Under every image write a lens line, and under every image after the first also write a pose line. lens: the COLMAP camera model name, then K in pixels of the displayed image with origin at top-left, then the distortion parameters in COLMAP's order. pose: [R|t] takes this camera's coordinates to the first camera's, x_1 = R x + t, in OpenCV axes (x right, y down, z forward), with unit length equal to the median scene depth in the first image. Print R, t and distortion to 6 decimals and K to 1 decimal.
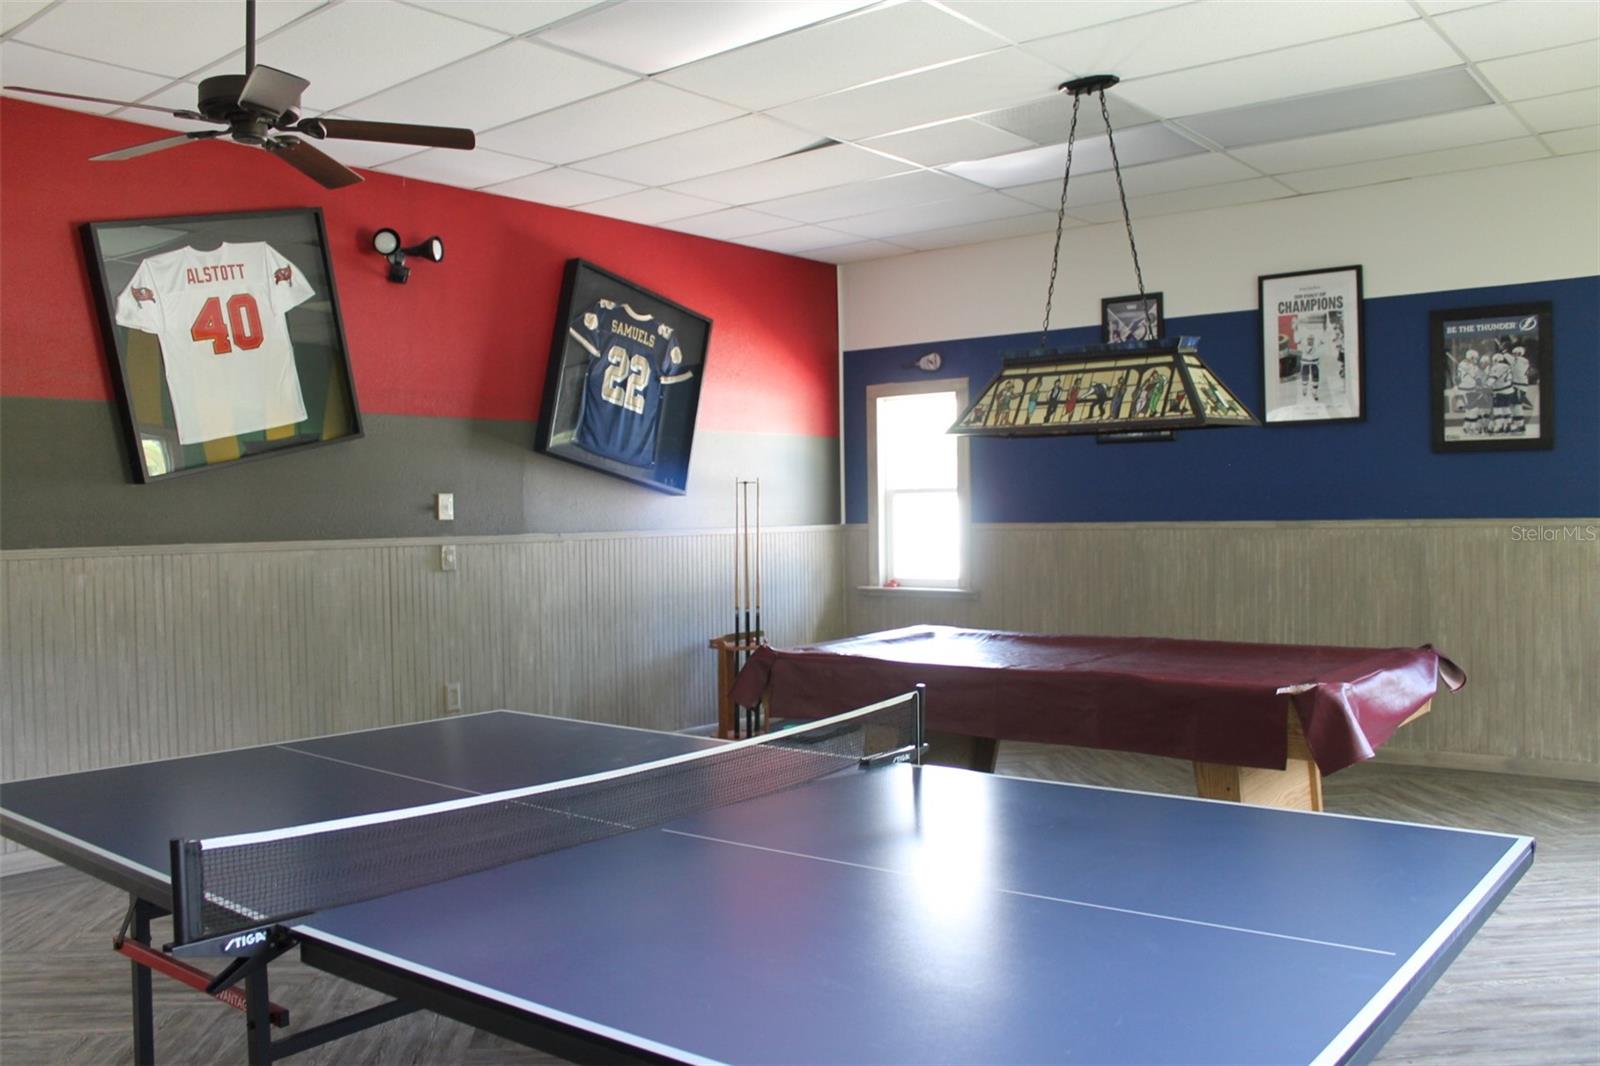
lens RADIAL K [[1348.7, 0, 800.0], [0, 1348.7, 525.1], [0, 0, 1]] dist [-0.141995, 0.113322]
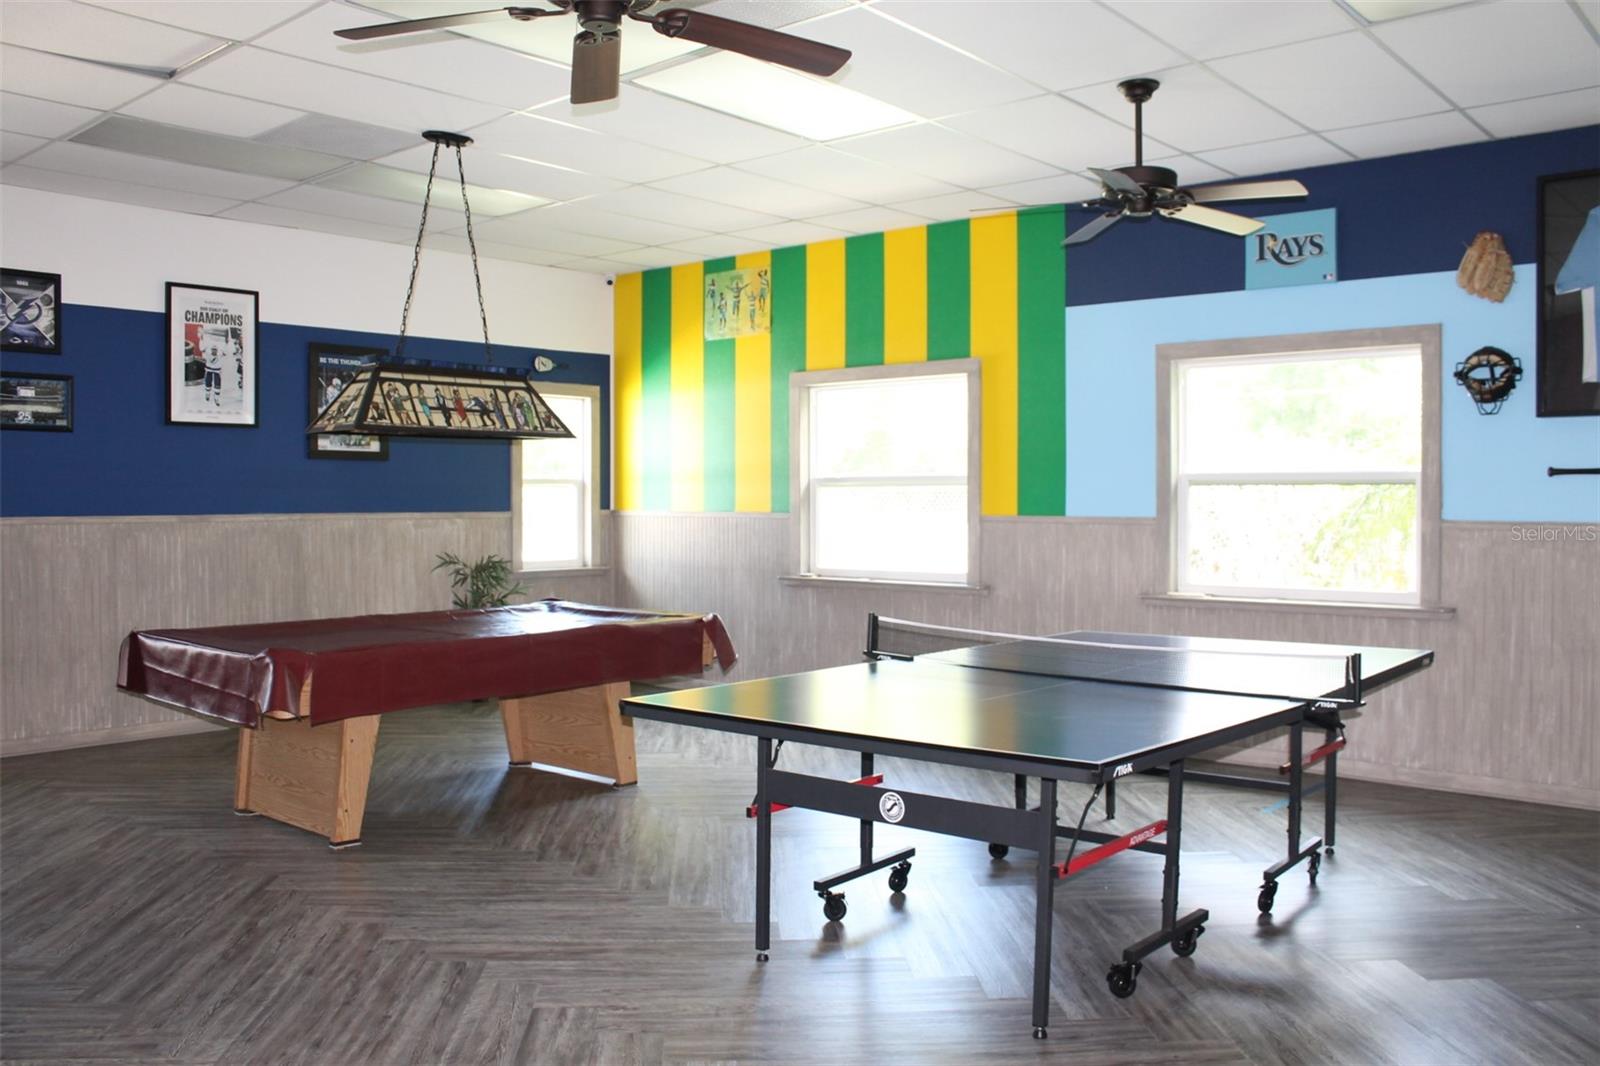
lens RADIAL K [[1348.7, 0, 800.4], [0, 1348.7, 537.6], [0, 0, 1]] dist [-0.141995, 0.113322]
pose [[0.025108, -0.014756, 0.999576, -0.702881], [0.008614, 0.999857, 0.014544, 0.003985], [-0.999648, 0.008245, 0.025231, 0.490726]]
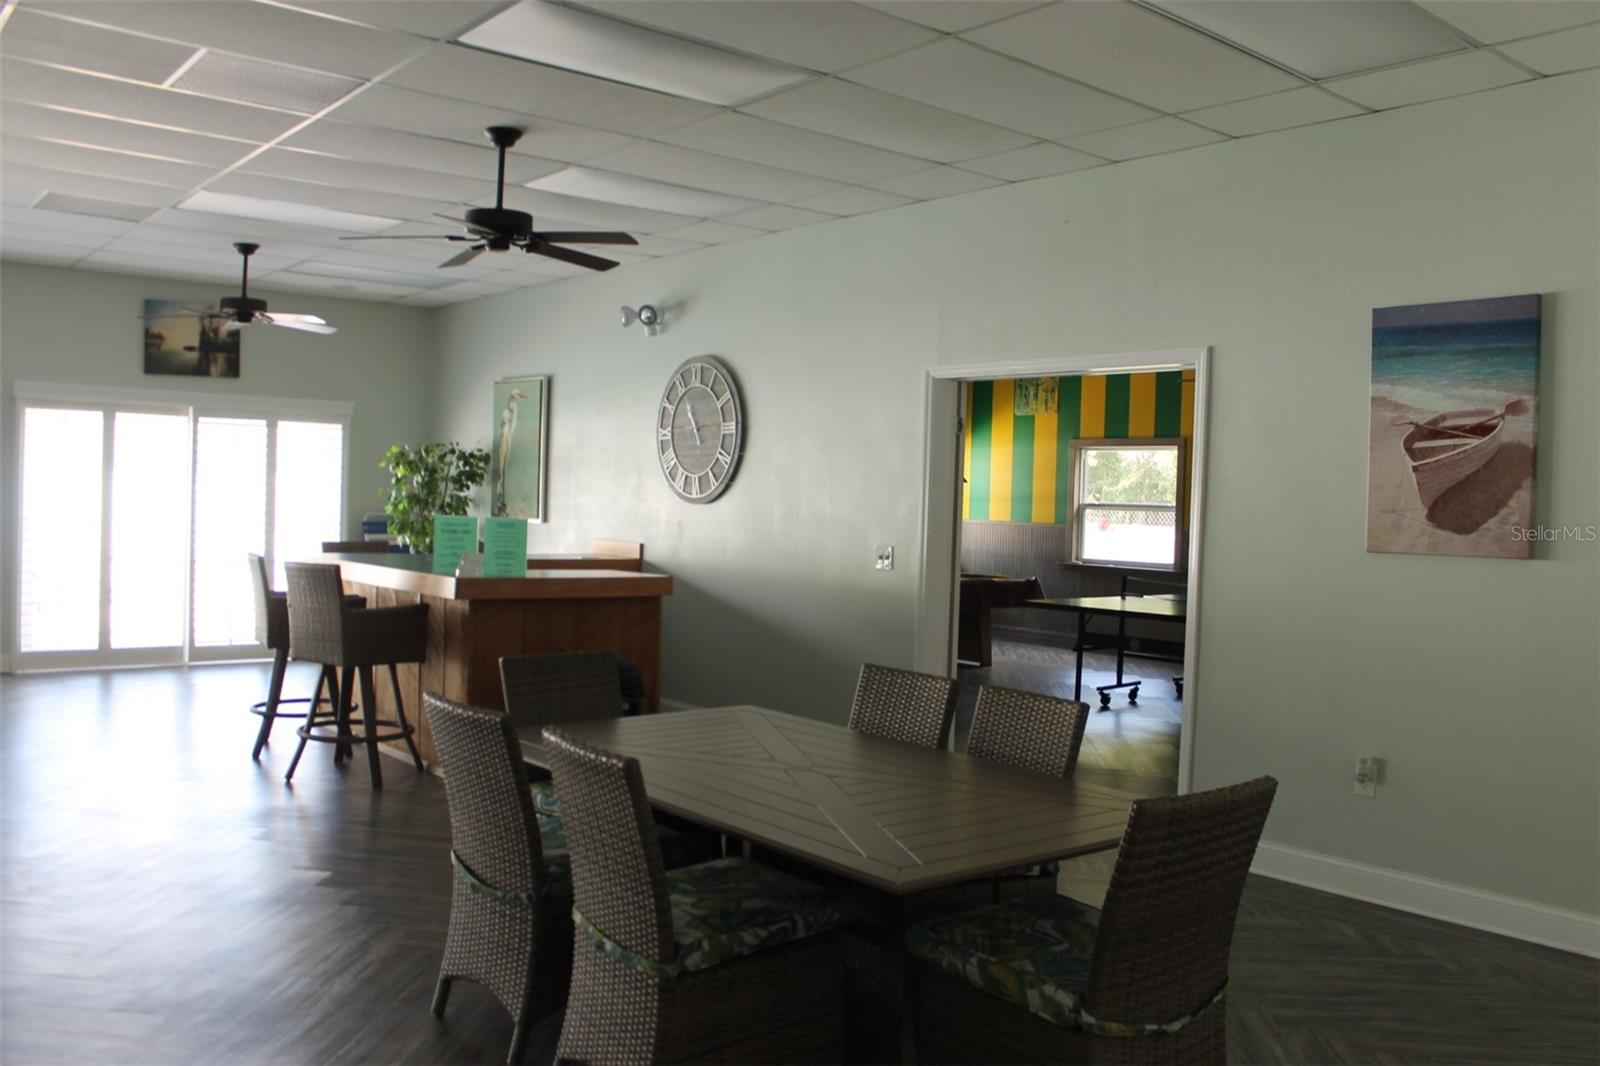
lens RADIAL K [[1348.7, 0, 801.1], [0, 1348.7, 529.4], [0, 0, 1]] dist [-0.141995, 0.113322]
pose [[0.189817, -0.007468, 0.981791, -1.184183], [-0.015253, 0.999828, 0.010554, -0.002874], [-0.981701, -0.016979, 0.189670, 0.520557]]
